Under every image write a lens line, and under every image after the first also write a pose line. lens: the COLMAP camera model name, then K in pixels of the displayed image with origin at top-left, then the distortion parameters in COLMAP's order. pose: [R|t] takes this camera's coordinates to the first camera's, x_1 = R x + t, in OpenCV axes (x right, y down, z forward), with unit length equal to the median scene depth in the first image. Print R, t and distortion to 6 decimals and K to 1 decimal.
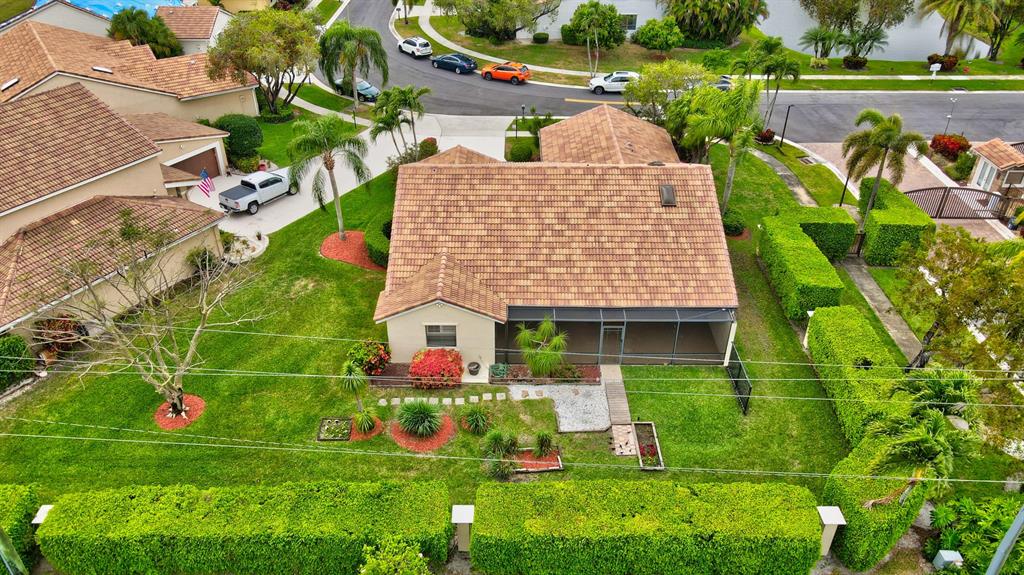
lens RADIAL K [[745.9, 0, 511.4], [0, 745.9, 292.8], [0, 0, 1]] dist [-0.015675, 0.042123]
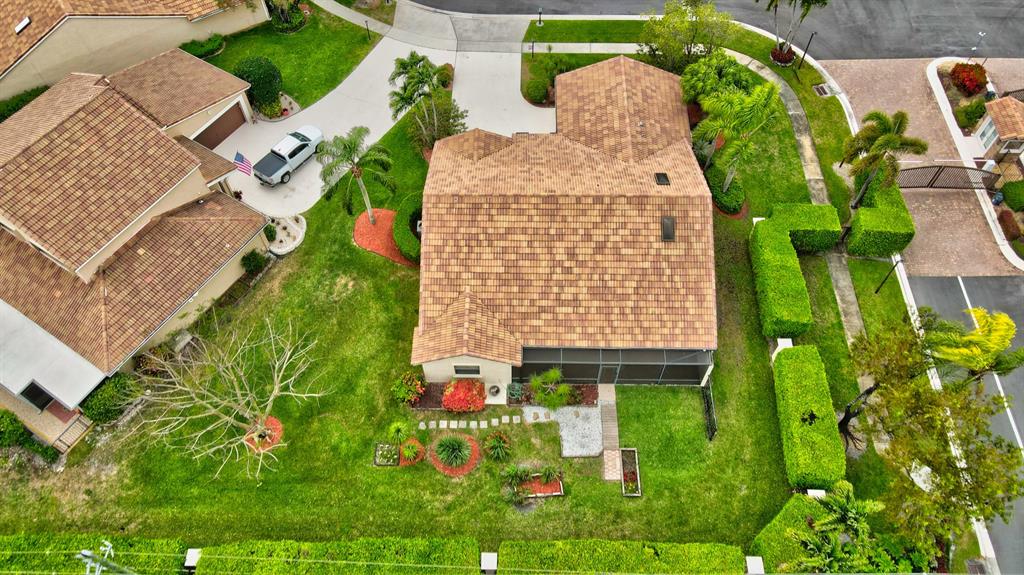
lens RADIAL K [[745.9, 0, 511.5], [0, 745.9, 284.1], [0, 0, 1]] dist [-0.015675, 0.042123]
pose [[0.999813, 0.008318, -0.017445, -0.002131], [-0.000725, 0.918155, 0.396220, -0.501542], [0.019313, -0.396134, 0.917990, -0.049366]]
